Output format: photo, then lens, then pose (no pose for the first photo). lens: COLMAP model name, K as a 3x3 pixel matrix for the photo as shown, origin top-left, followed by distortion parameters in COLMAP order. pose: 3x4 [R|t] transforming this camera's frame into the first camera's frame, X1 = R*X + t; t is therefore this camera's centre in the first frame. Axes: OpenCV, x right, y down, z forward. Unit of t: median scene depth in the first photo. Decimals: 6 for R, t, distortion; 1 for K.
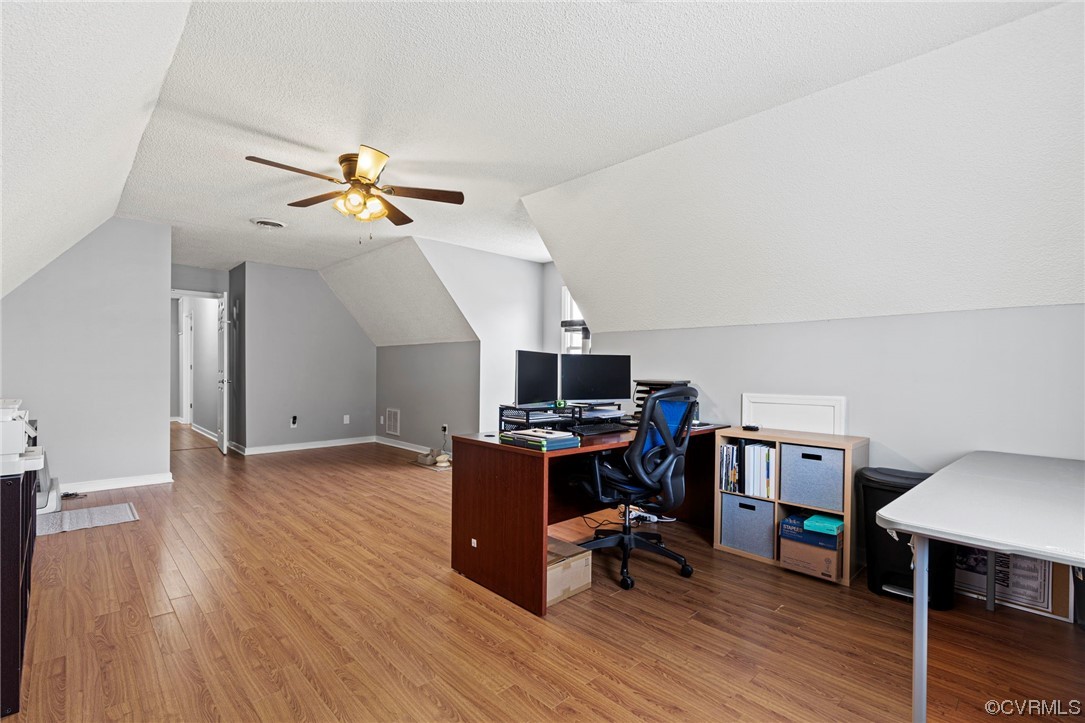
lens RADIAL K [[498.5, 0, 530.7], [0, 498.5, 373.6], [0, 0, 1]] dist [-0.002753, 0.000045]
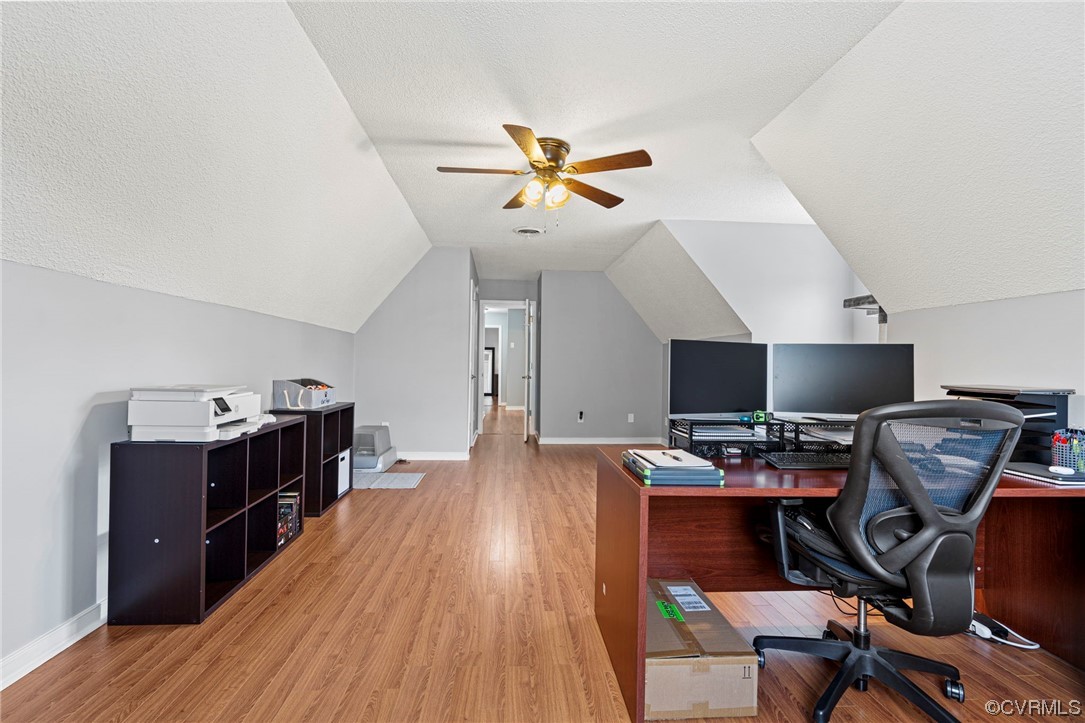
lens RADIAL K [[494.1, 0, 538.1], [0, 494.1, 359.6], [0, 0, 1]] dist [-0.002078, 0.000751]
pose [[0.772818, -0.005419, -0.634605, 0.281316], [-0.011998, 0.999660, -0.023148, 0.002072], [0.634514, 0.025504, 0.772490, 0.316106]]
